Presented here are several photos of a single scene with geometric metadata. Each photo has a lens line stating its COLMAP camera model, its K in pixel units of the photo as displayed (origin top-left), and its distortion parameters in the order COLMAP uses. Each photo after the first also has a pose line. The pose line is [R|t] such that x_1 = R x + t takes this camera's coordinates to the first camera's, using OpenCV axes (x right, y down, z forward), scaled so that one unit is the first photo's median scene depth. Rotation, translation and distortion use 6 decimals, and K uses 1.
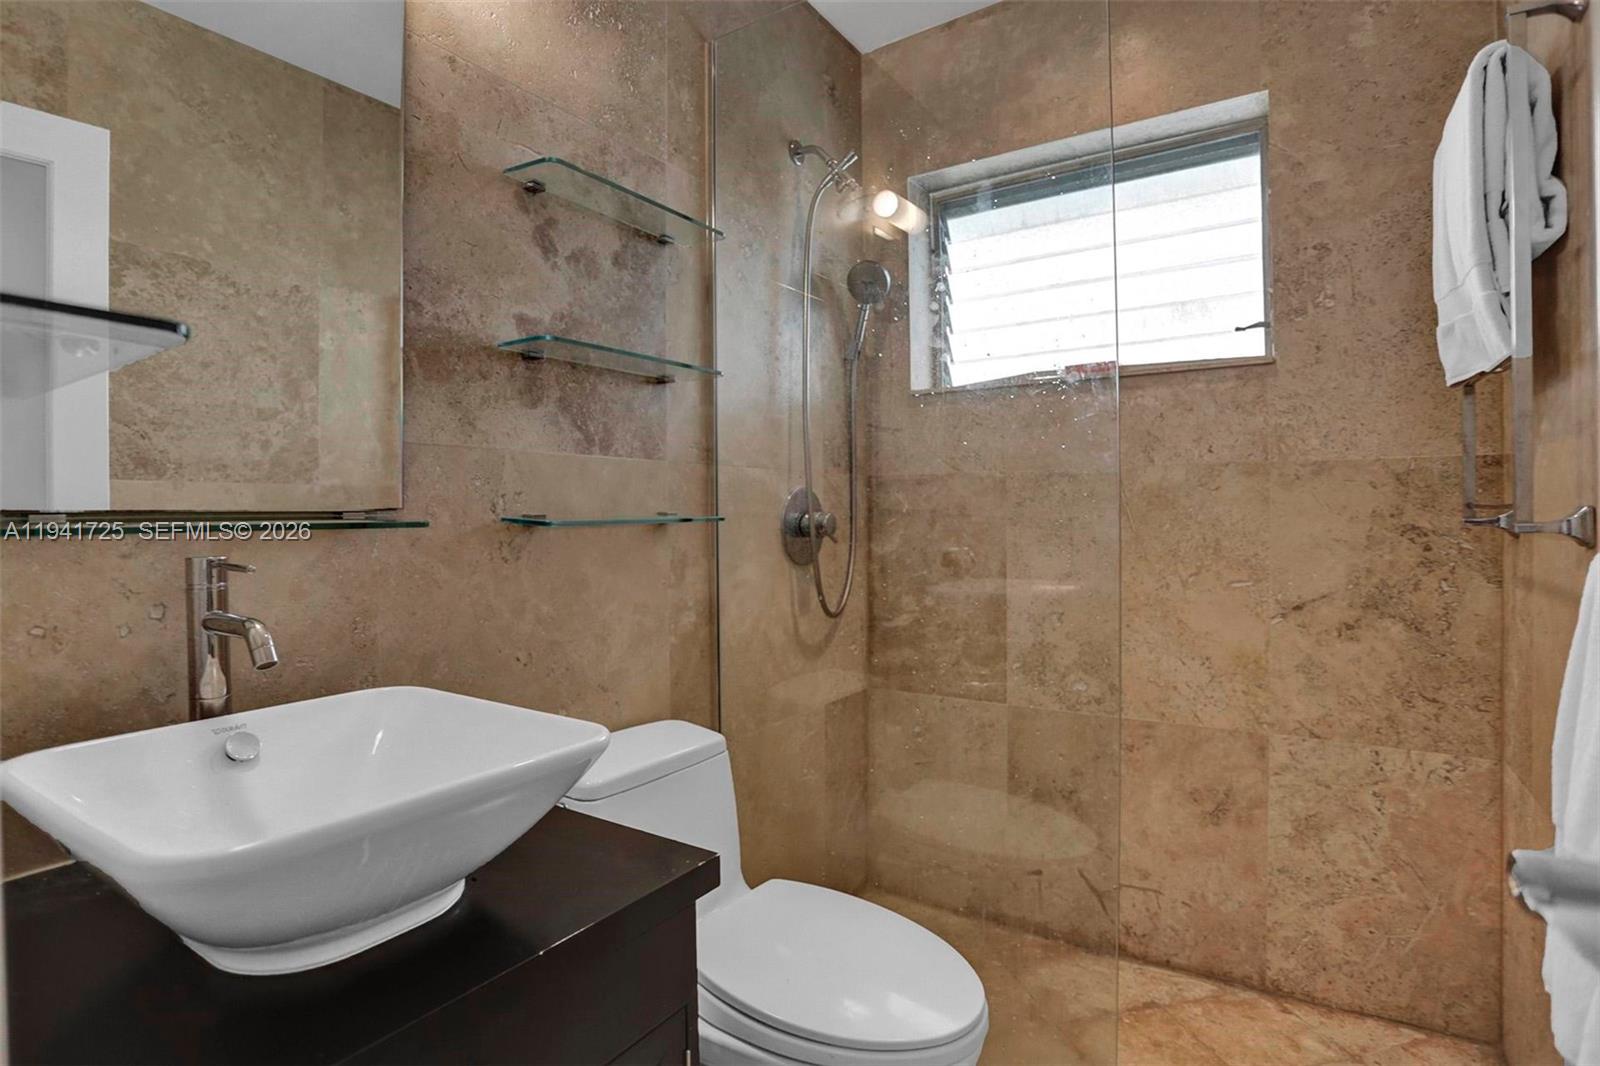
lens RADIAL K [[813.6, 0, 793.0], [0, 813.6, 517.0], [0, 0, 1]] dist [-0.076764, 0.032245]
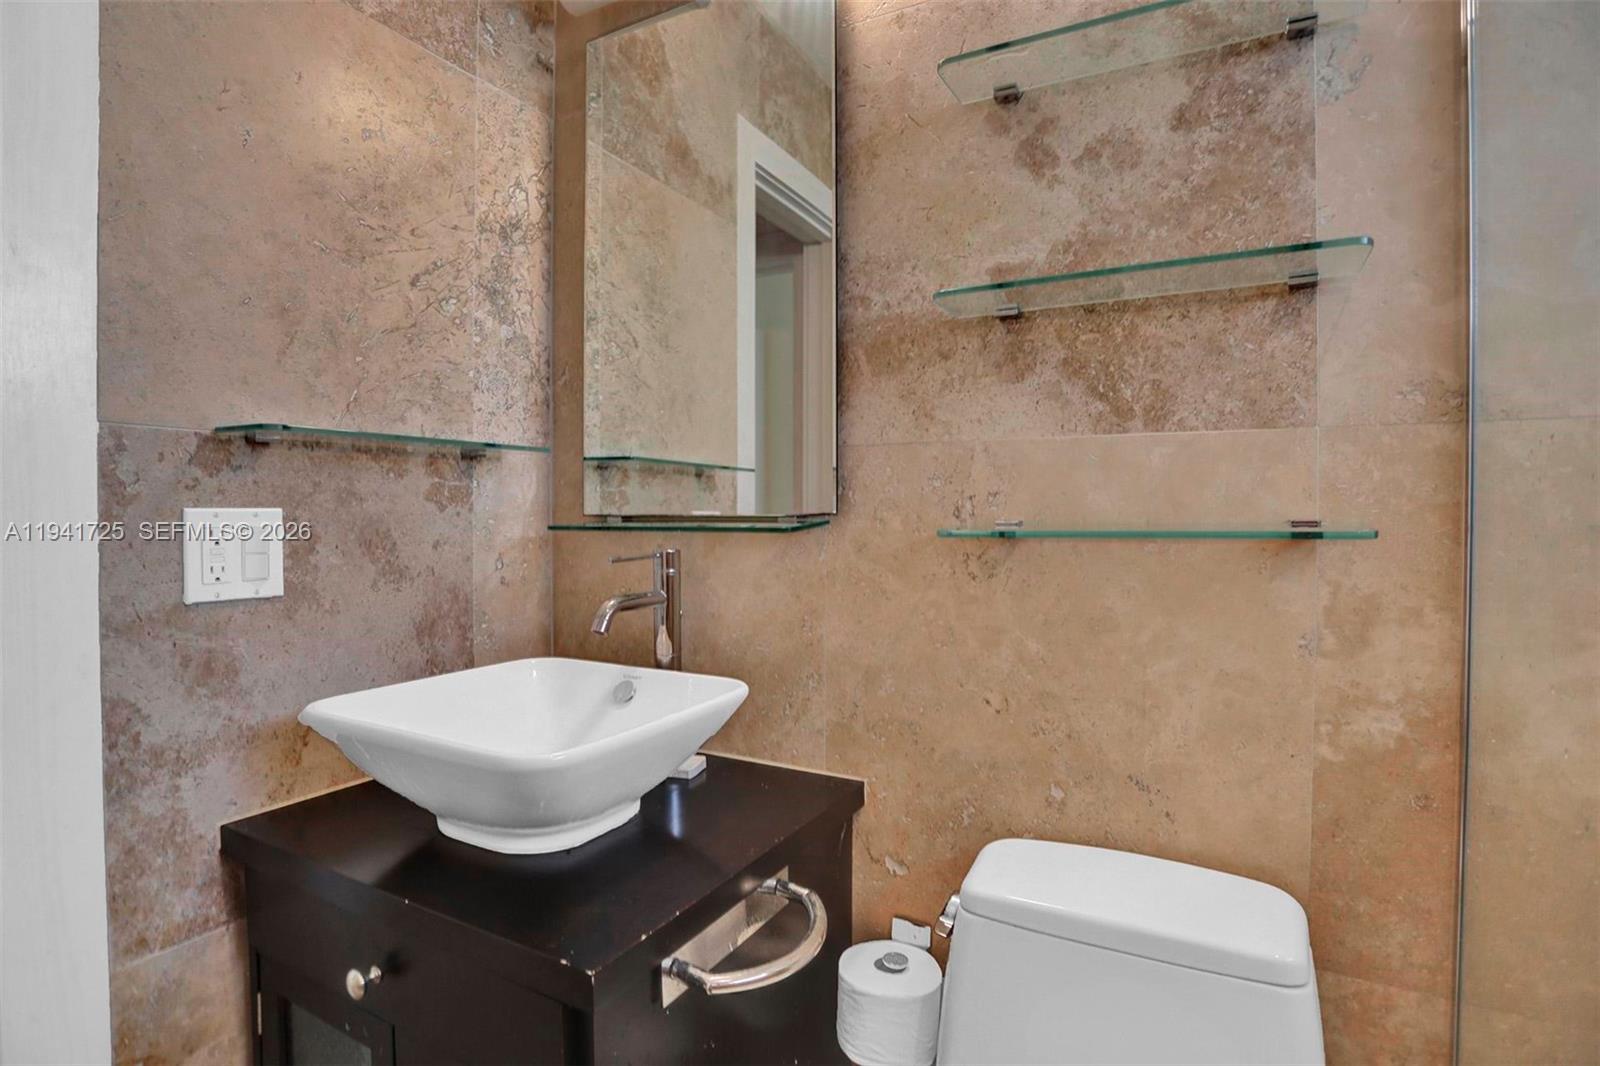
lens RADIAL K [[802.9, 0, 792.3], [0, 802.9, 532.5], [0, 0, 1]] dist [-0.096032, 0.049121]
pose [[0.077666, 0.029790, -0.996534, 0.413036], [-0.005738, 0.999550, 0.029433, -0.012896], [0.996963, 0.003432, 0.077802, 0.723998]]
